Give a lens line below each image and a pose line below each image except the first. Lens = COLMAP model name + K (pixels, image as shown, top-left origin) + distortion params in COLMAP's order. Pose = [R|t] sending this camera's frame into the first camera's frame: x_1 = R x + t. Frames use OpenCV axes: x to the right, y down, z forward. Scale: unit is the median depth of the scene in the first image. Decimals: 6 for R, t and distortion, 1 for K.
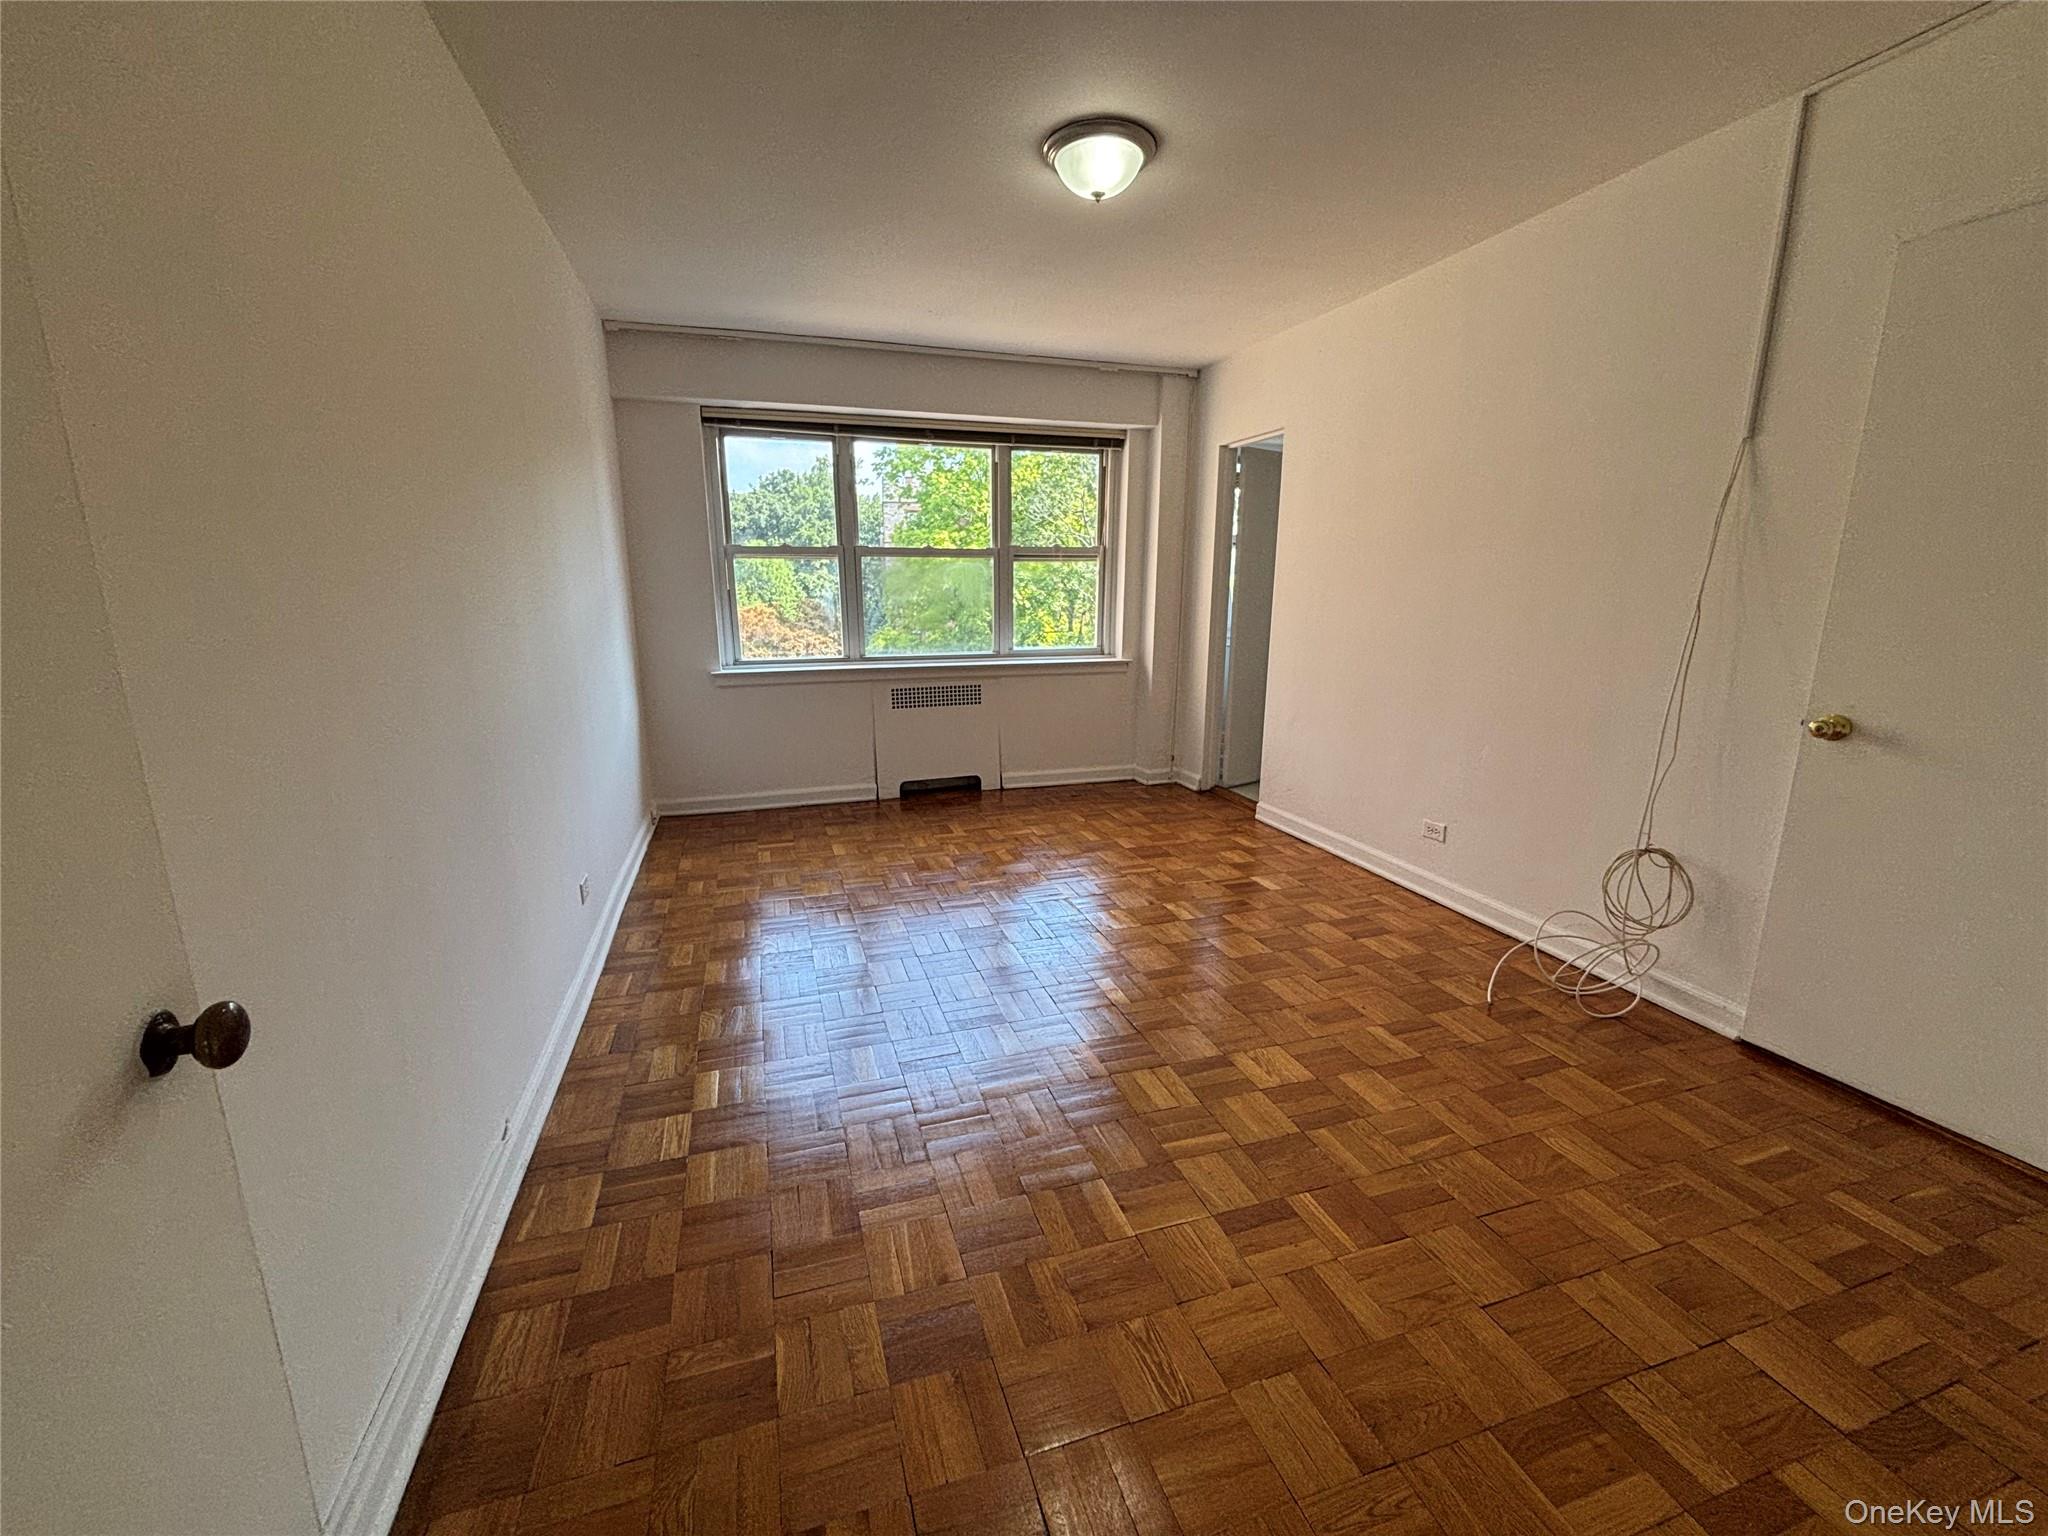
lens RADIAL K [[821.1, 0, 1022.3], [0, 821.1, 761.4], [0, 0, 1]] dist [0.002277, -0.000083]
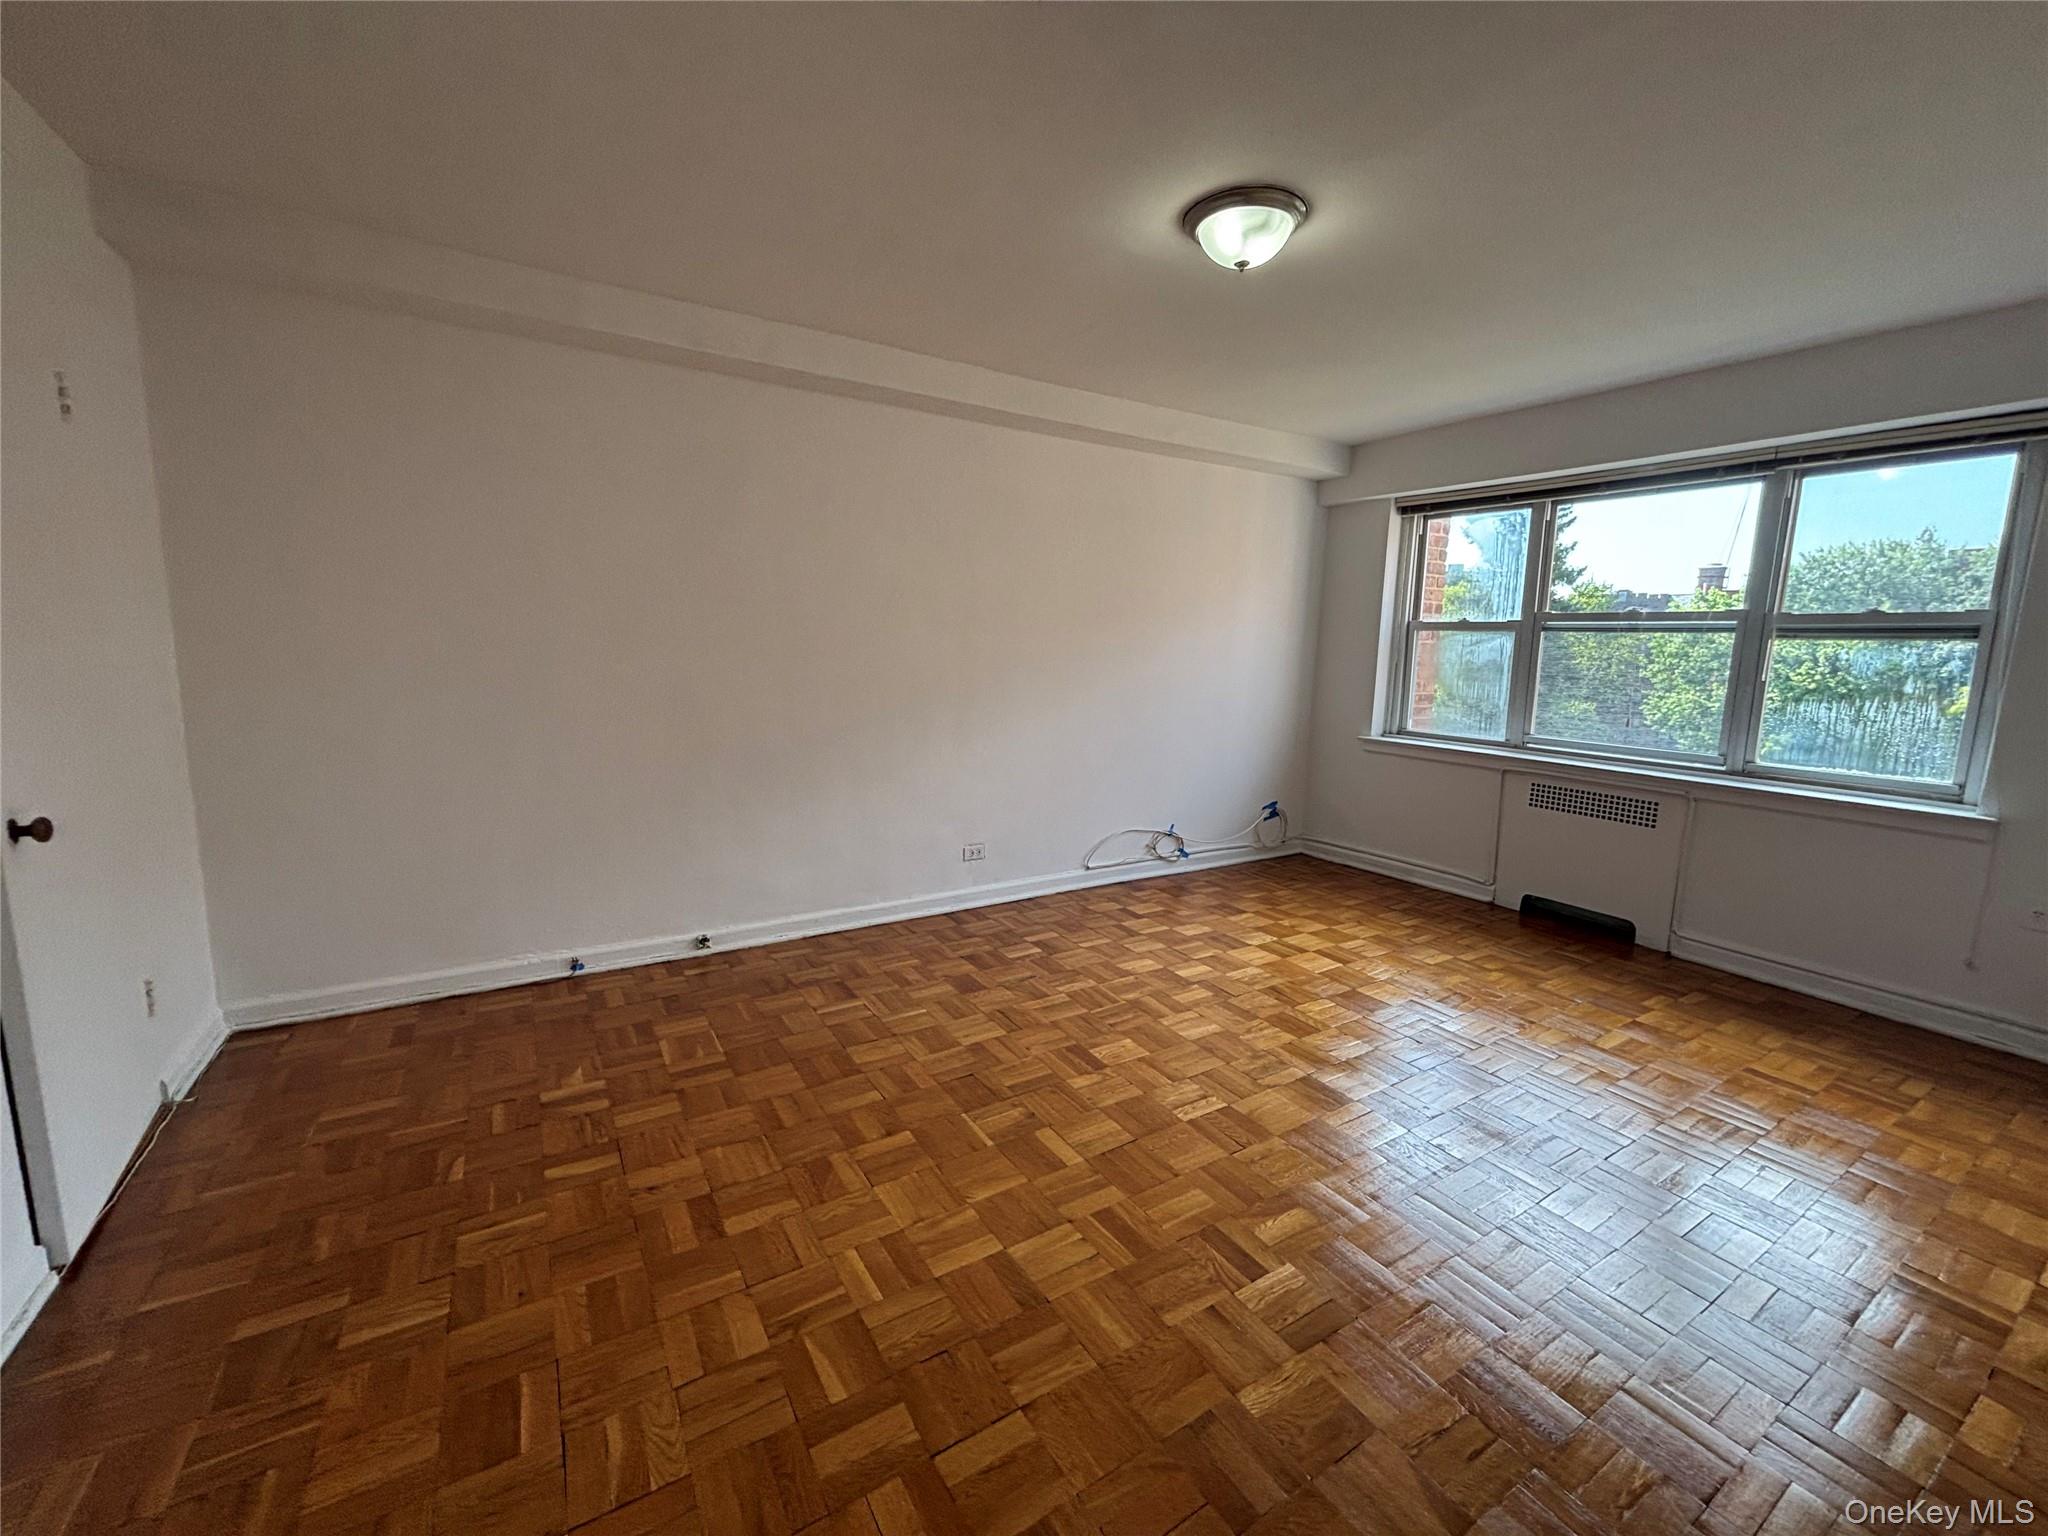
lens RADIAL K [[821.1, 0, 1022.3], [0, 821.1, 761.4], [0, 0, 1]] dist [0.002277, -0.000083]
pose [[0.230242, 0.151729, -0.961232, 0.523263], [-0.237103, 0.966749, 0.095807, -0.064755], [0.943806, 0.205852, 0.258562, 0.269402]]
